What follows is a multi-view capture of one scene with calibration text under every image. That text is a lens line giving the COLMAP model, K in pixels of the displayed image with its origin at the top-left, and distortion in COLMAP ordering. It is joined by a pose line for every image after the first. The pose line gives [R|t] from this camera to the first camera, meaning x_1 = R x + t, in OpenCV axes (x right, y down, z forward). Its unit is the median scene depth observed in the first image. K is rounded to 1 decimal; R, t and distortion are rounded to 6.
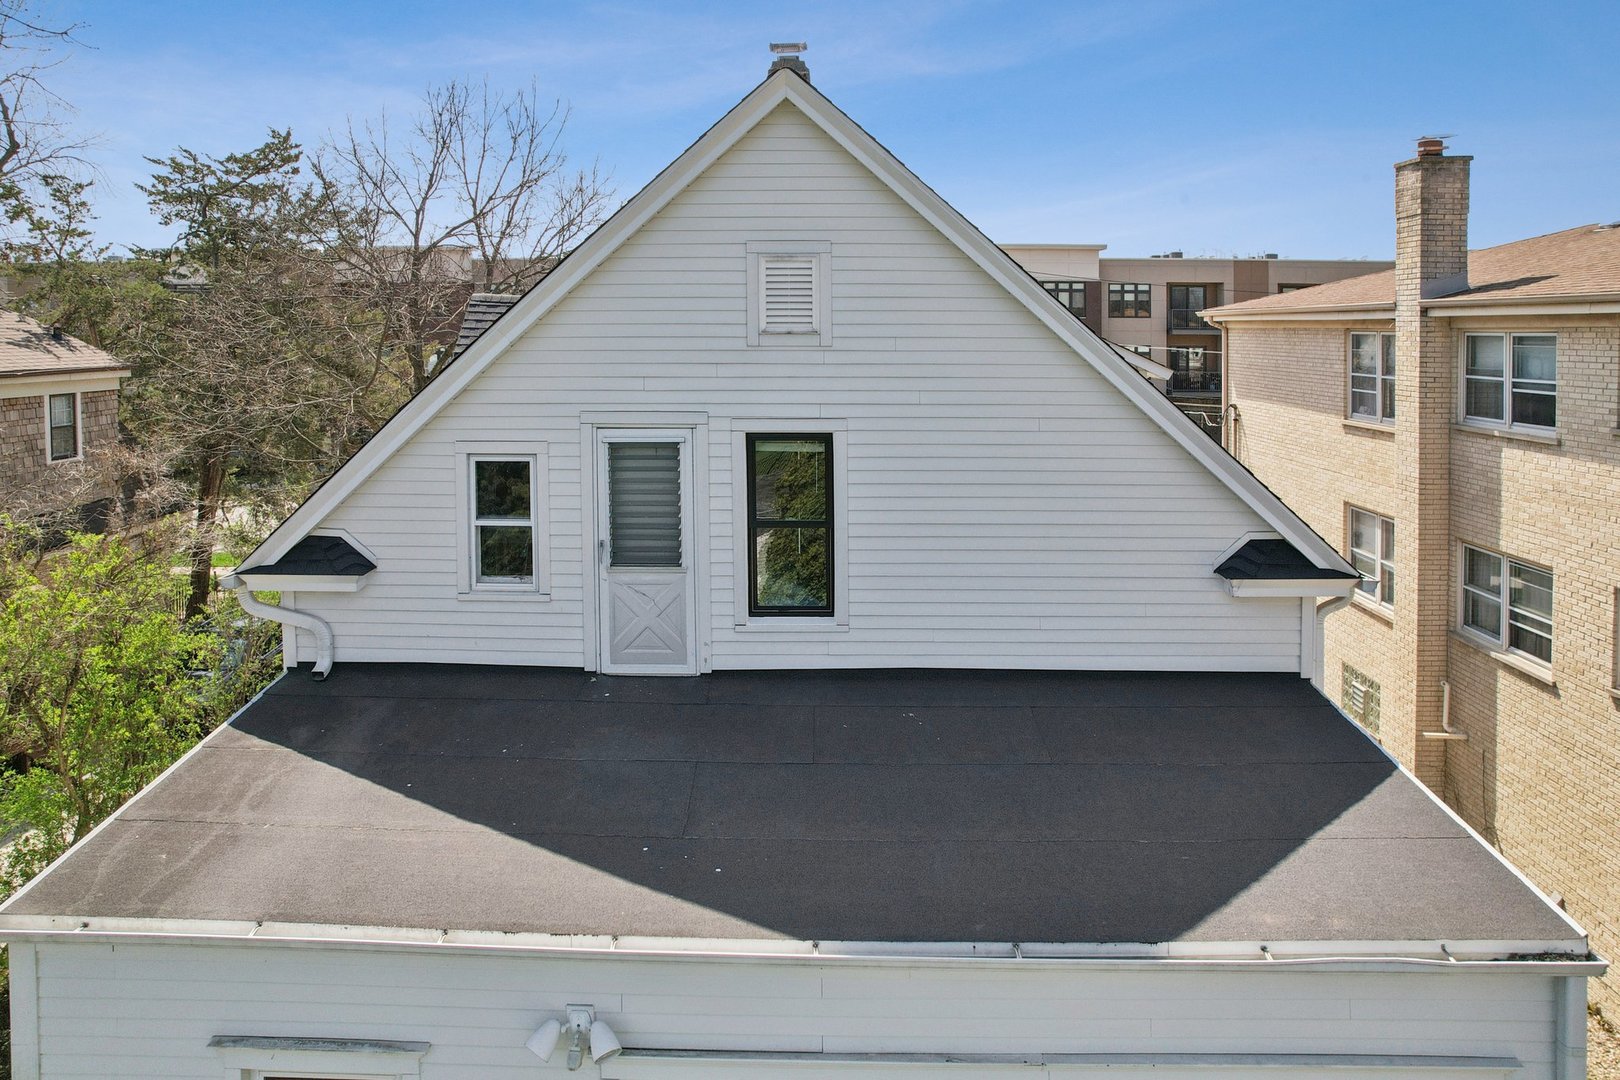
lens RADIAL K [[1086.8, 0, 810.1], [0, 1086.8, 372.9], [0, 0, 1]] dist [-0.035344, 0.023387]
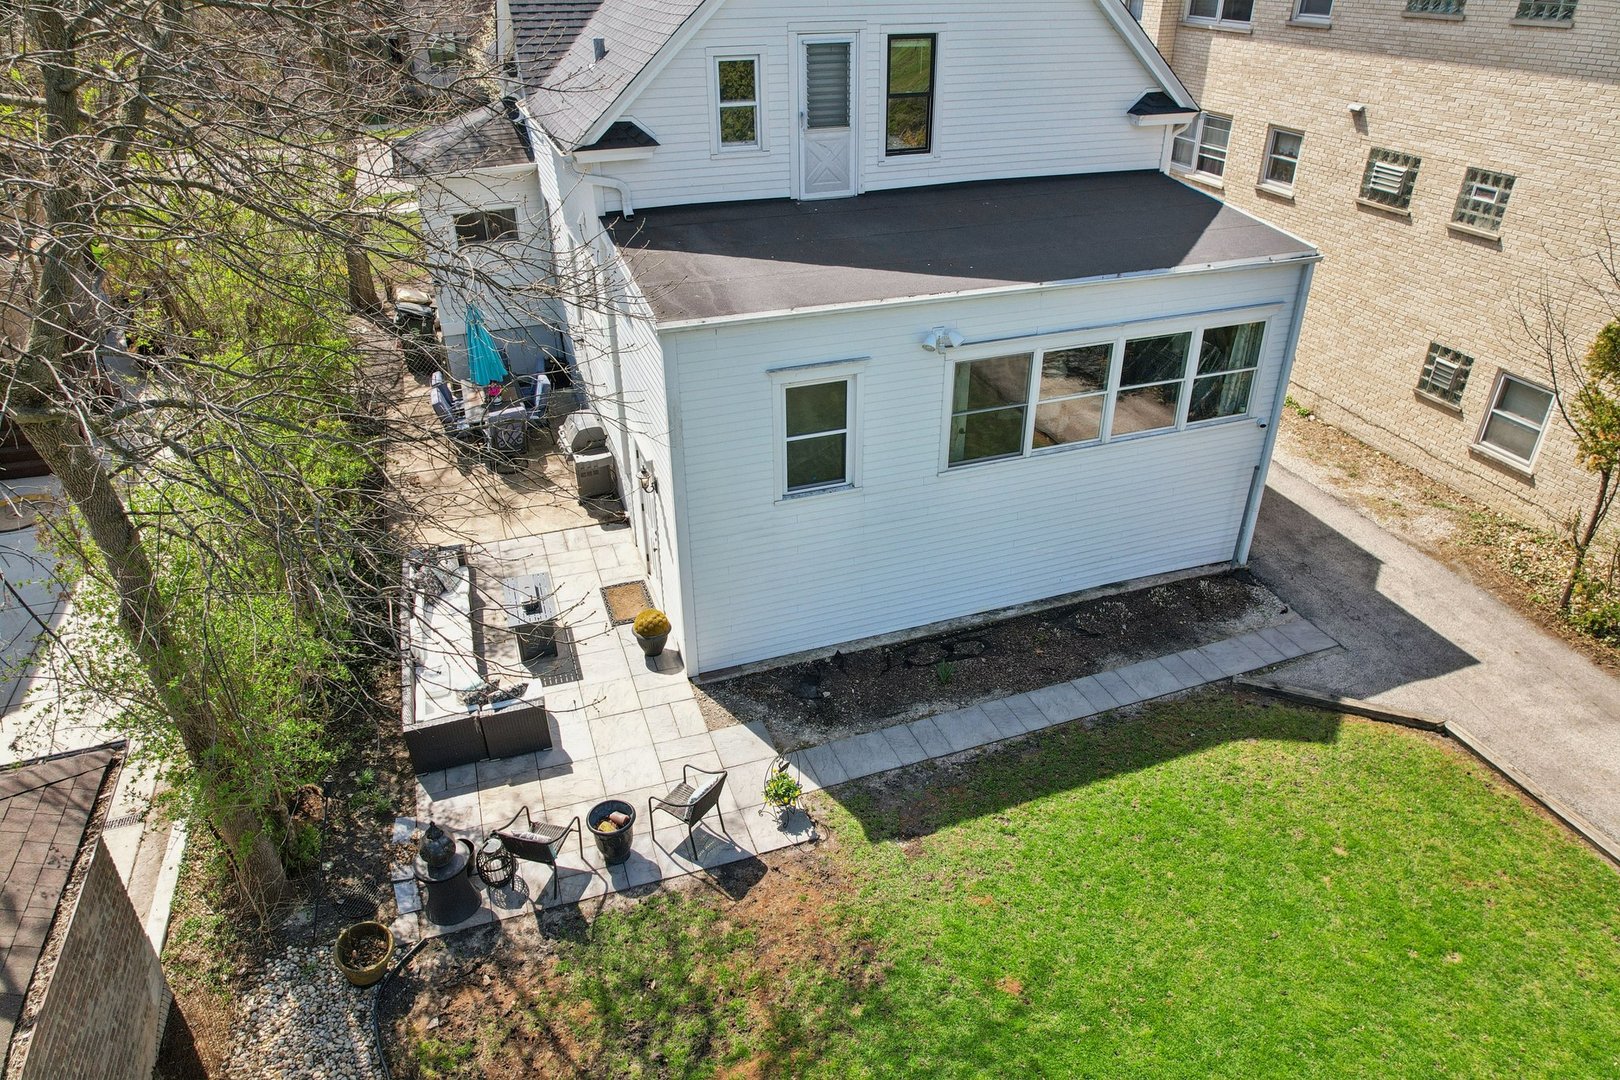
lens RADIAL K [[1039.7, 0, 817.0], [0, 1039.7, 540.5], [0, 0, 1]] dist [-0.078294, 0.070081]
pose [[0.931051, -0.188342, 0.312523, -0.750555], [0.015362, 0.875964, 0.482132, -0.019124], [-0.364564, -0.444089, 0.818461, -0.498552]]
